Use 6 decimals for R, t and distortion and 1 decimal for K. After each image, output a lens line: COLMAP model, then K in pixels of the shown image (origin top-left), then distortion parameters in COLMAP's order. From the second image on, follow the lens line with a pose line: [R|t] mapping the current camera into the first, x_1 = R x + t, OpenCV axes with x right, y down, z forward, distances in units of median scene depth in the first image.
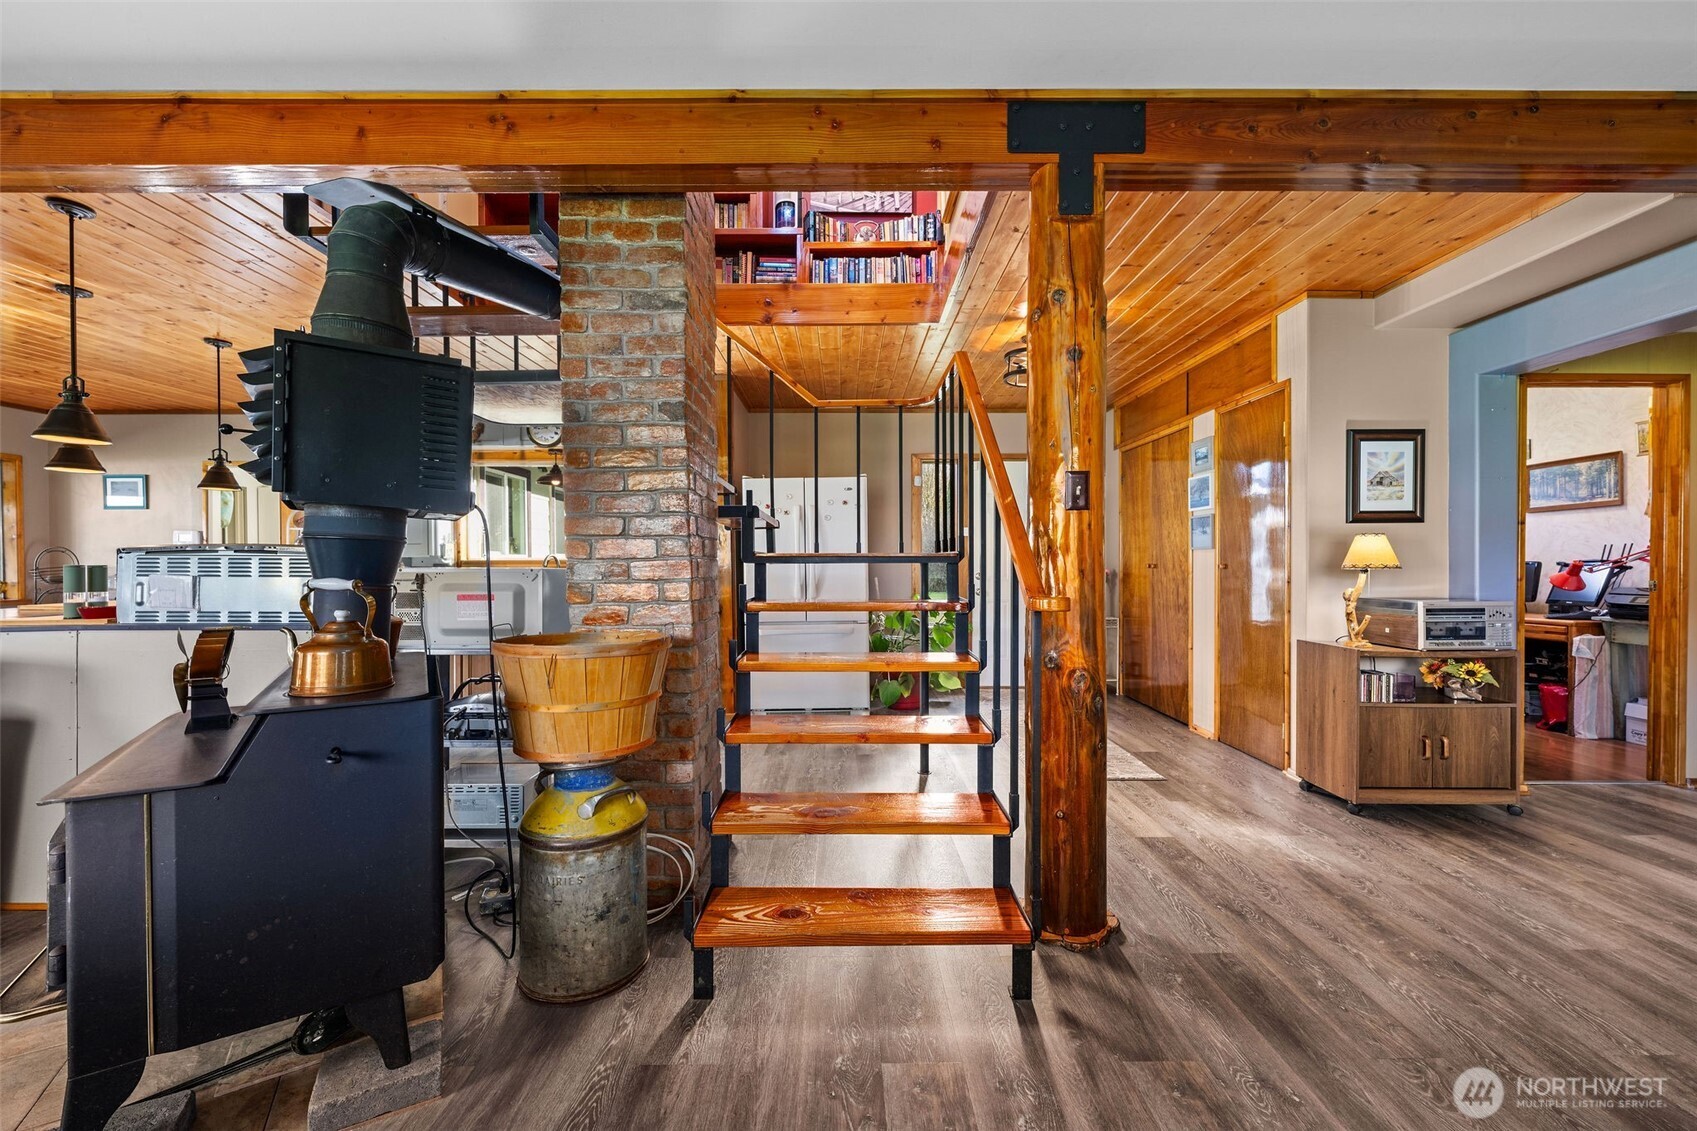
lens RADIAL K [[675.0, 0, 845.8], [0, 675.0, 567.6], [0, 0, 1]] dist [-0.003899, -0.000015]
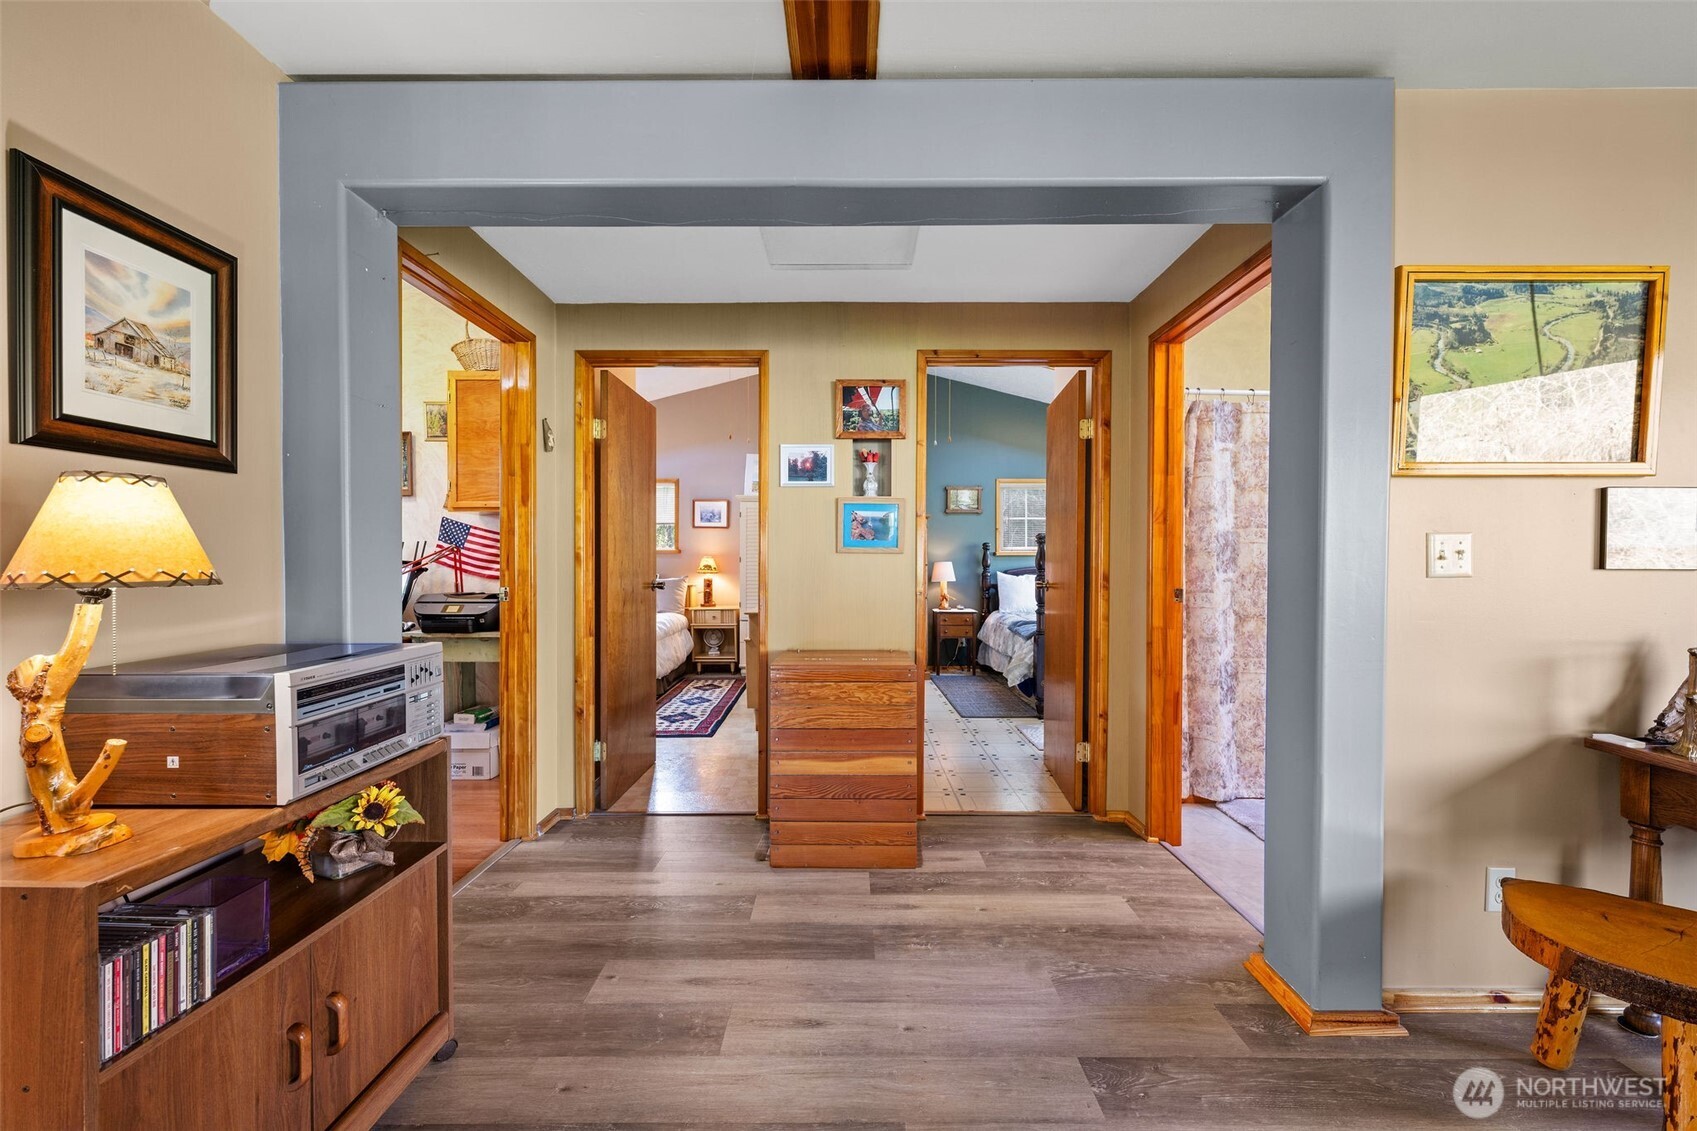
lens RADIAL K [[675.0, 0, 848.0], [0, 675.0, 569.0], [0, 0, 1]] dist [-0.003899, -0.000015]
pose [[0.017838, -0.008514, 0.999805, 0.465449], [0.006149, 0.999946, 0.008406, -0.006777], [-0.999822, 0.005998, 0.017890, 0.645447]]
